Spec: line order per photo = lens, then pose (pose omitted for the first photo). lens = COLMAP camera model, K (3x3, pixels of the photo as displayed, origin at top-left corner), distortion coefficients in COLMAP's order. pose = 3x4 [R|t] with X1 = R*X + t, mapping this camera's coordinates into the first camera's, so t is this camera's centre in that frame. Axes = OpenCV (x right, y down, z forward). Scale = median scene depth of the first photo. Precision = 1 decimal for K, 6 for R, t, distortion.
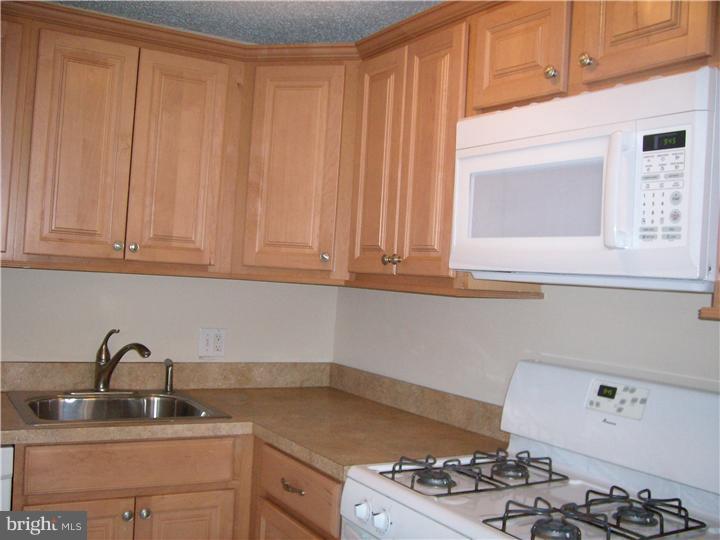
lens RADIAL K [[753.7, 0, 344.9], [0, 753.7, 275.5], [0, 0, 1]] dist [-0.093948, 0.000000]
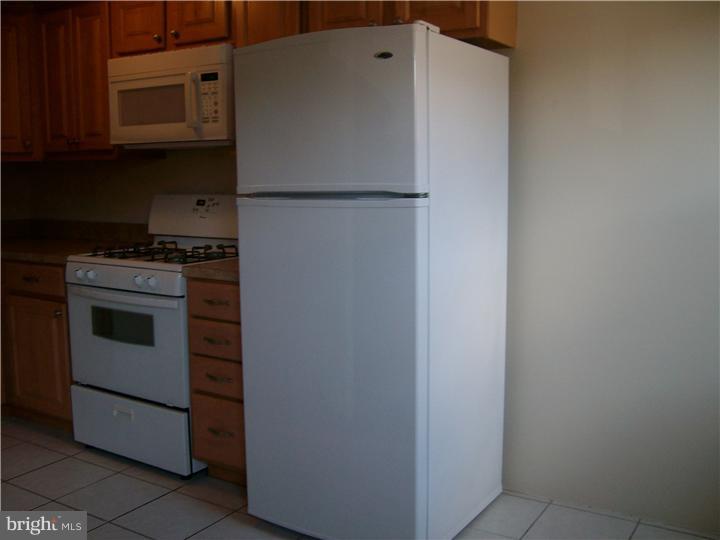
lens RADIAL K [[753.7, 0, 343.8], [0, 753.7, 266.5], [0, 0, 1]] dist [-0.093948, 0.000000]
pose [[0.892843, -0.121927, 0.433550, -0.147120], [0.060793, 0.986474, 0.152230, 0.036243], [-0.446246, -0.109561, 0.888178, -0.740376]]
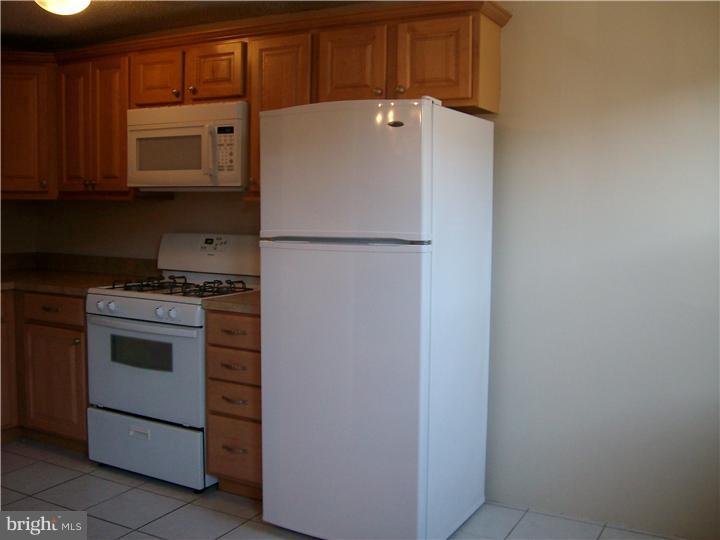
lens RADIAL K [[753.7, 0, 341.1], [0, 753.7, 267.7], [0, 0, 1]] dist [-0.093948, 0.000000]
pose [[0.867564, -0.092694, 0.488611, -0.302302], [0.041551, 0.992552, 0.114521, 0.000647], [-0.495587, -0.079052, 0.864953, -0.844723]]
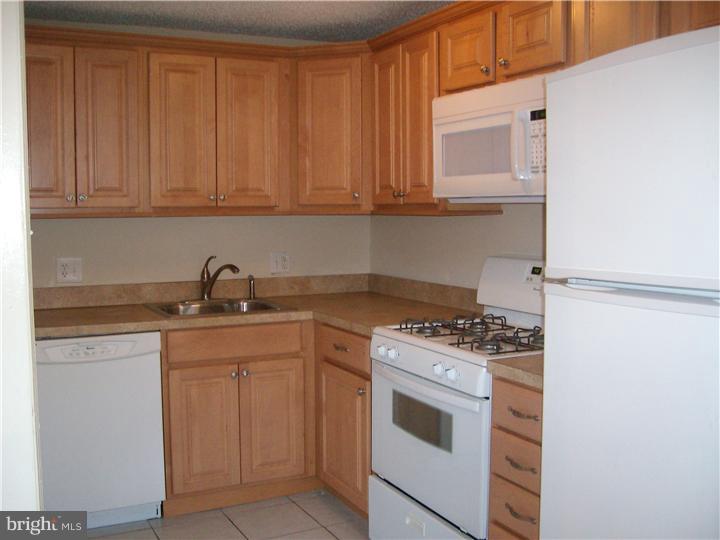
lens RADIAL K [[753.7, 0, 348.9], [0, 753.7, 270.9], [0, 0, 1]] dist [-0.093948, 0.000000]
pose [[0.995587, -0.059924, -0.072215, 0.060499], [0.065398, 0.994962, 0.075988, 0.009575], [0.067297, -0.080376, 0.994490, -0.467139]]
